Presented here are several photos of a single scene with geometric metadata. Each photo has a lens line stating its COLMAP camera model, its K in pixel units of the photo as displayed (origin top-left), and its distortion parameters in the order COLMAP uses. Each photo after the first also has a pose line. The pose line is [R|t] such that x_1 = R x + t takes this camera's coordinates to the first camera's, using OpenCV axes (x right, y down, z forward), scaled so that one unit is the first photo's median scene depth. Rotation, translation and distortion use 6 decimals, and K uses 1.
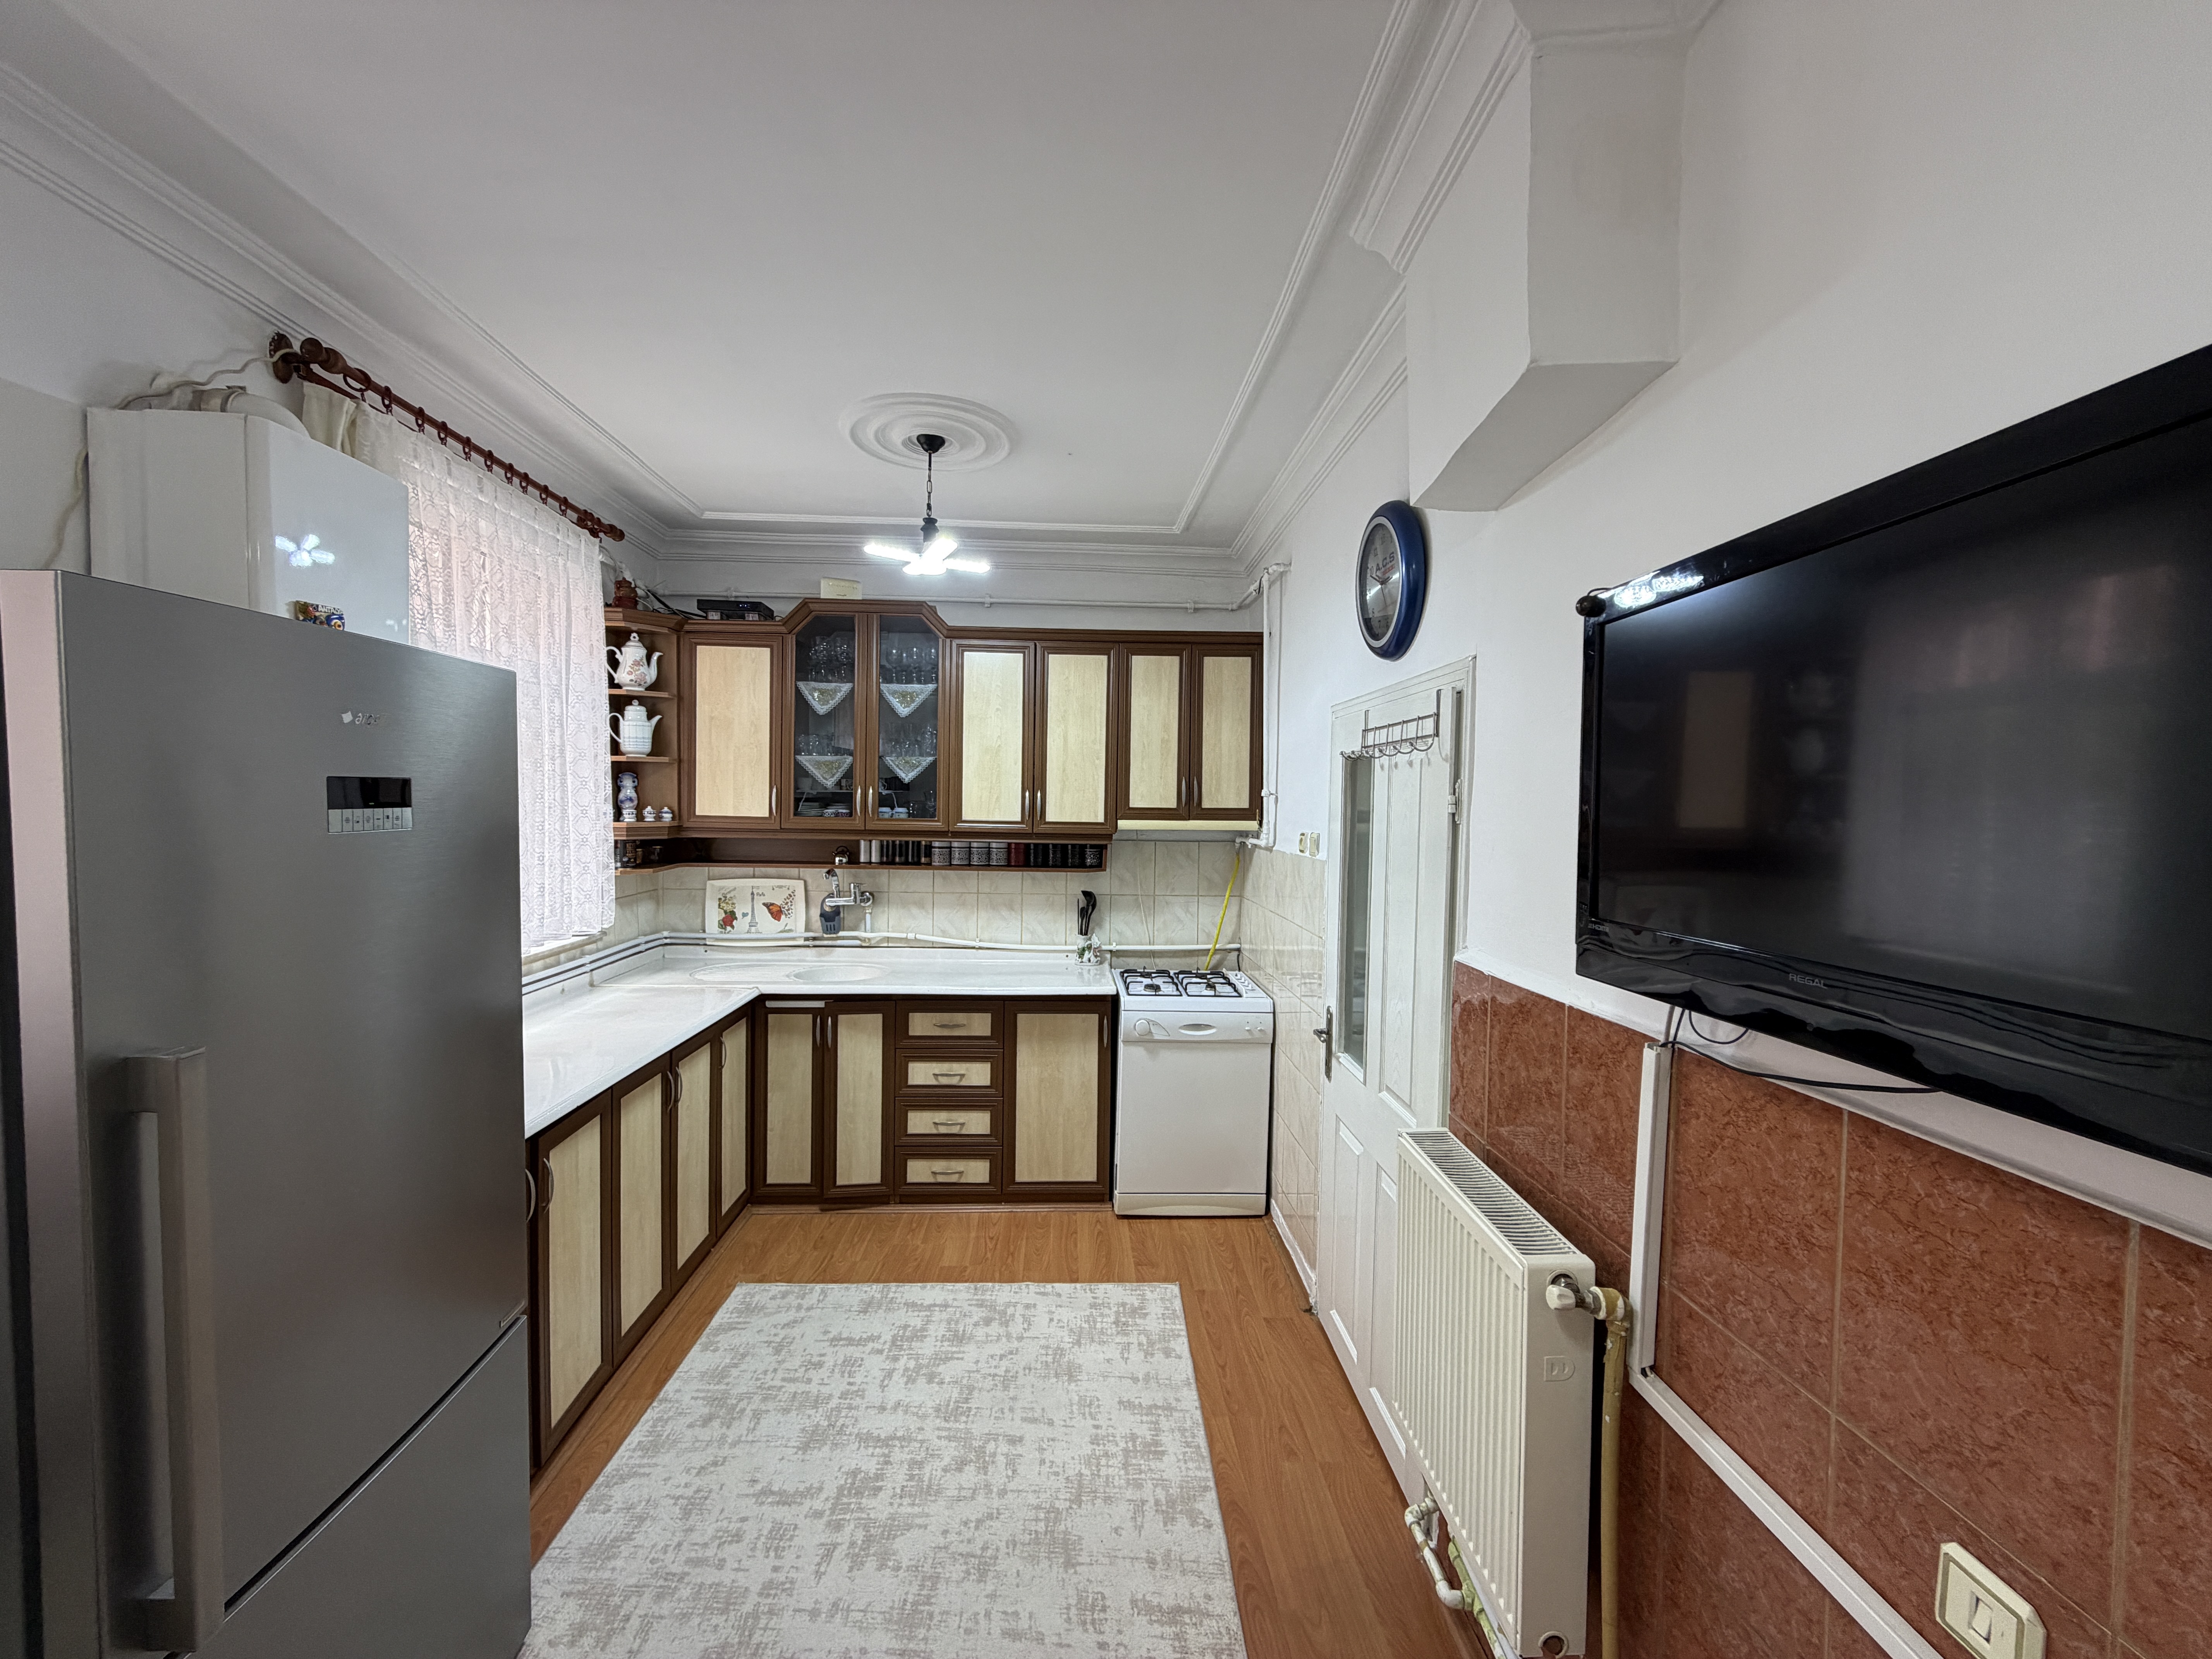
lens RADIAL K [[881.2, 0, 1098.2], [0, 881.2, 826.5], [0, 0, 1]] dist [0.000787, 0.000012]
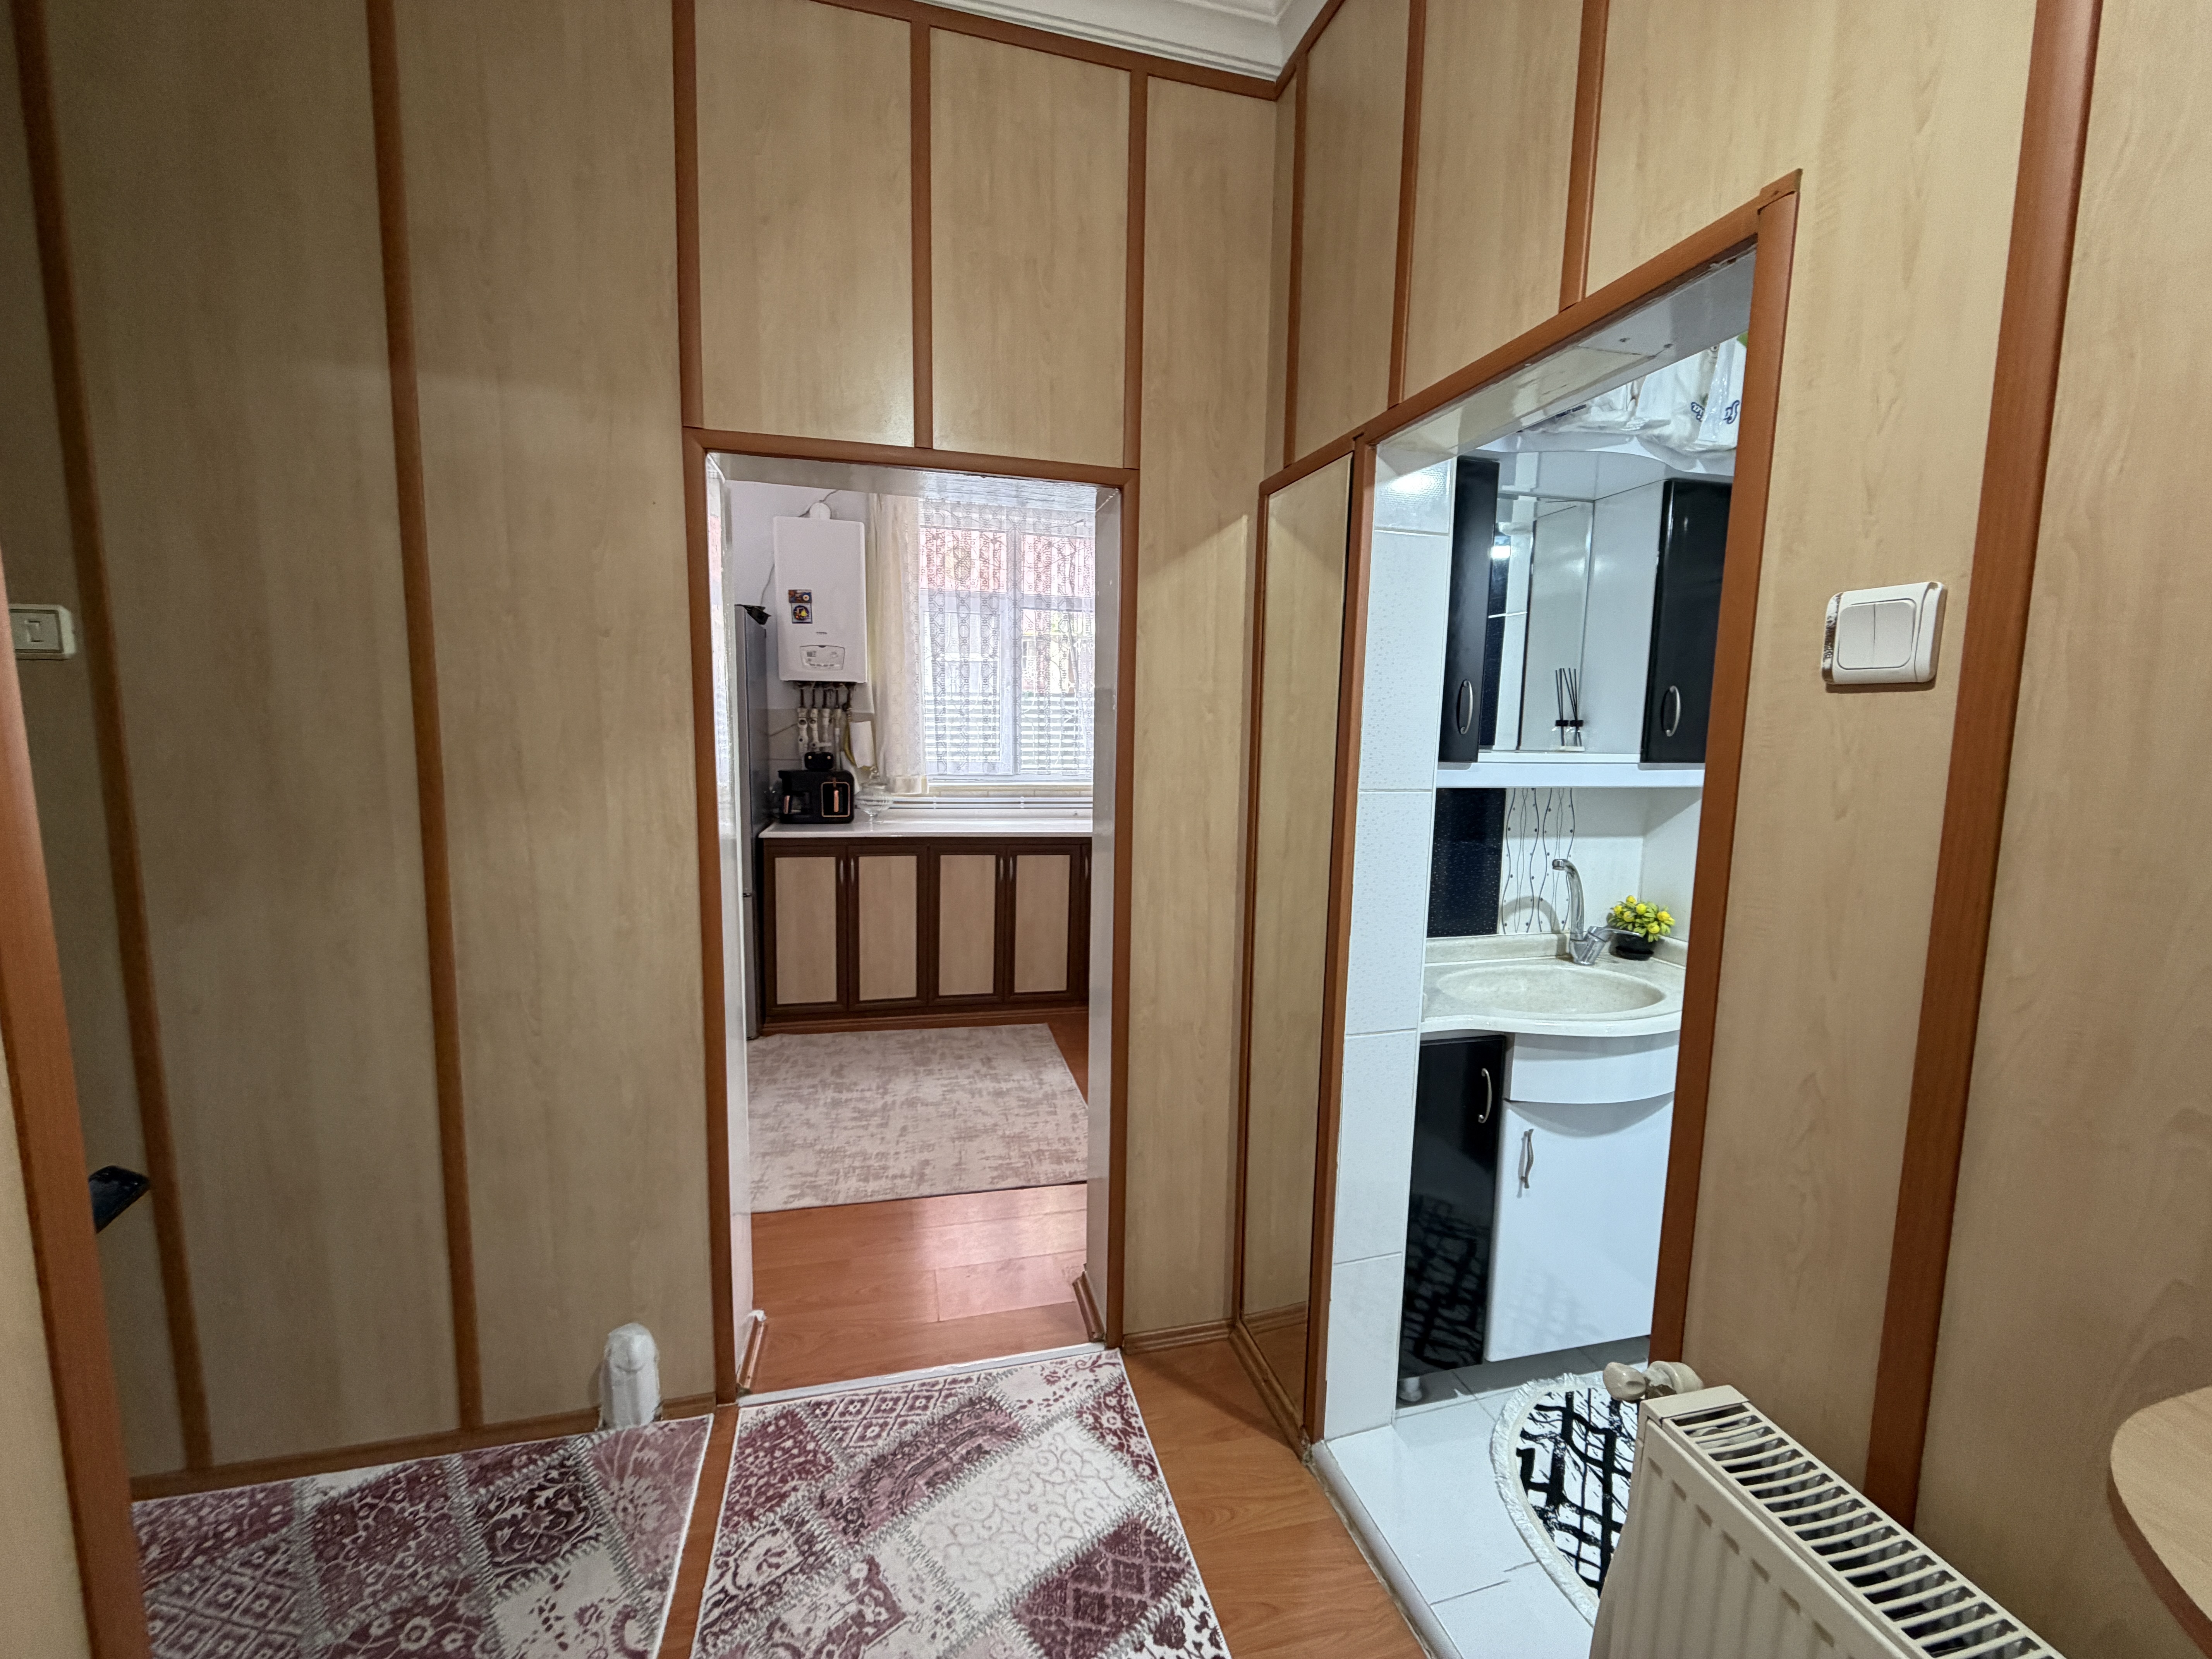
lens RADIAL K [[881.2, 0, 1105.0], [0, 881.2, 820.8], [0, 0, 1]] dist [0.000787, 0.000012]
pose [[0.206715, 0.094526, -0.973824, 0.811856], [-0.045506, 0.995174, 0.086938, 0.058580], [0.977342, 0.026344, 0.210019, 0.666784]]
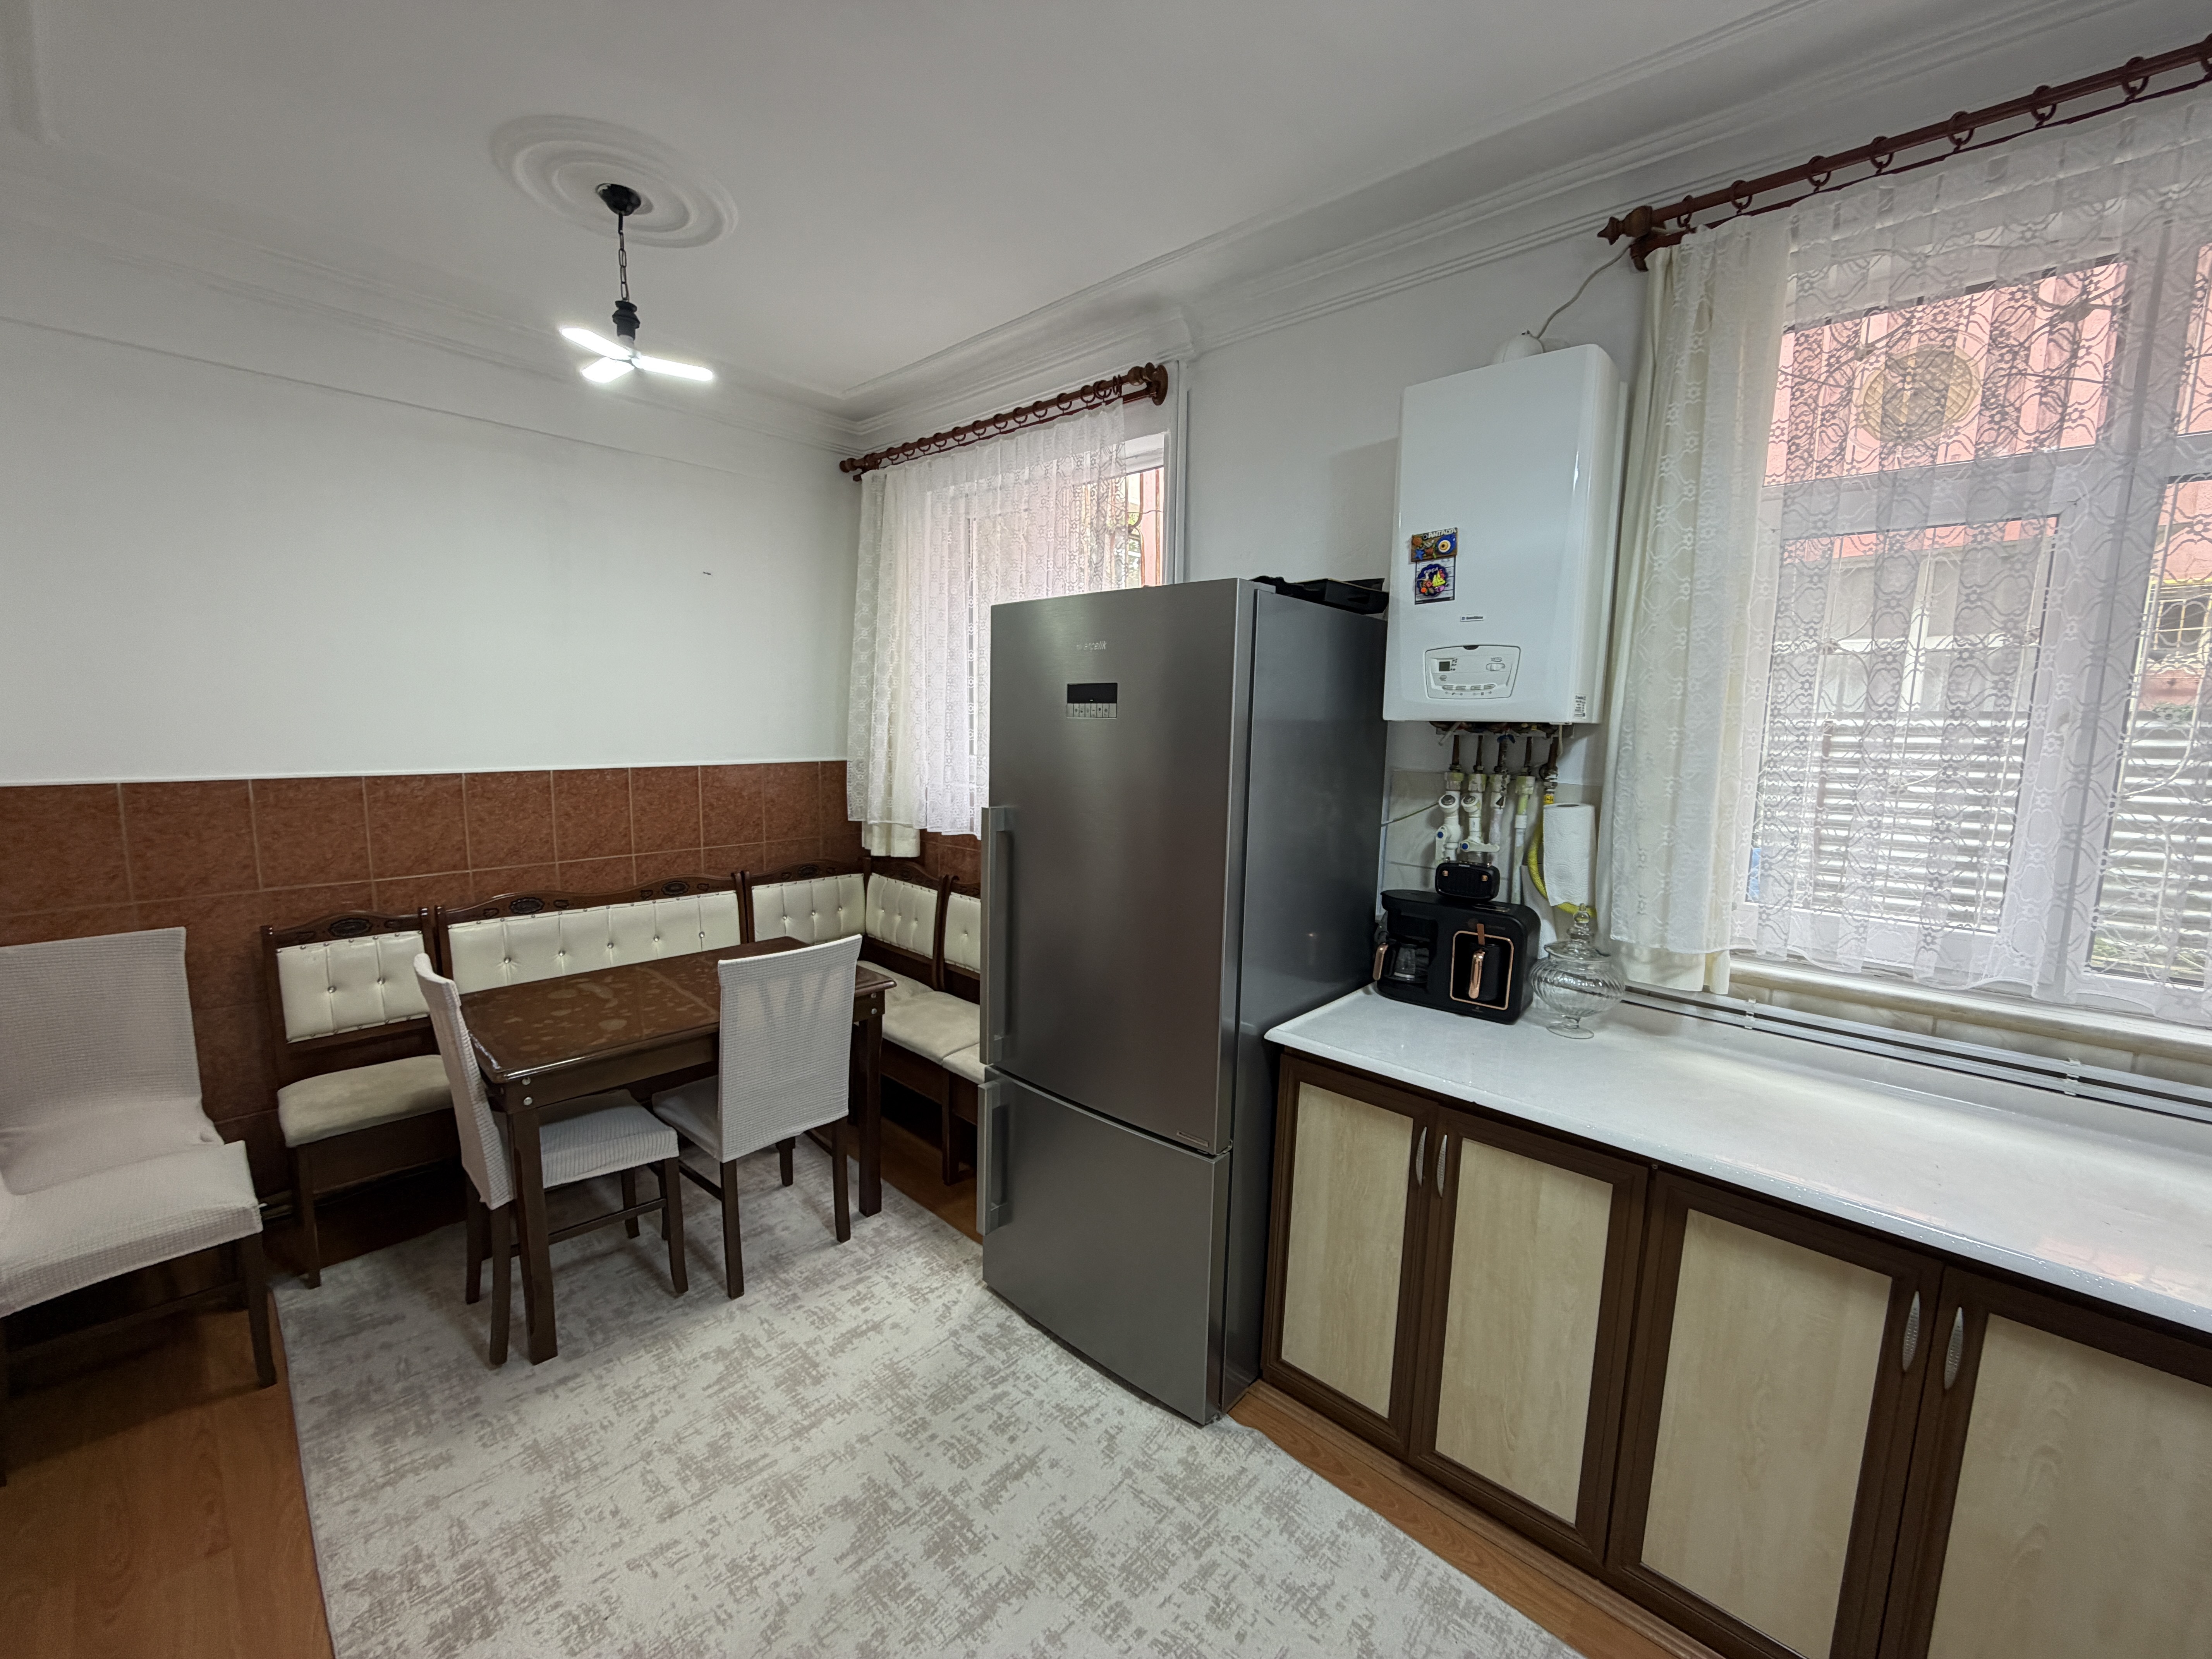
lens RADIAL K [[881.2, 0, 1102.8], [0, 881.2, 827.9], [0, 0, 1]] dist [0.000787, 0.000012]
pose [[-0.698920, 0.055926, -0.713010, 0.108294], [-0.057073, 0.989397, 0.133550, -0.004128], [0.712919, 0.134035, -0.688318, 0.768133]]
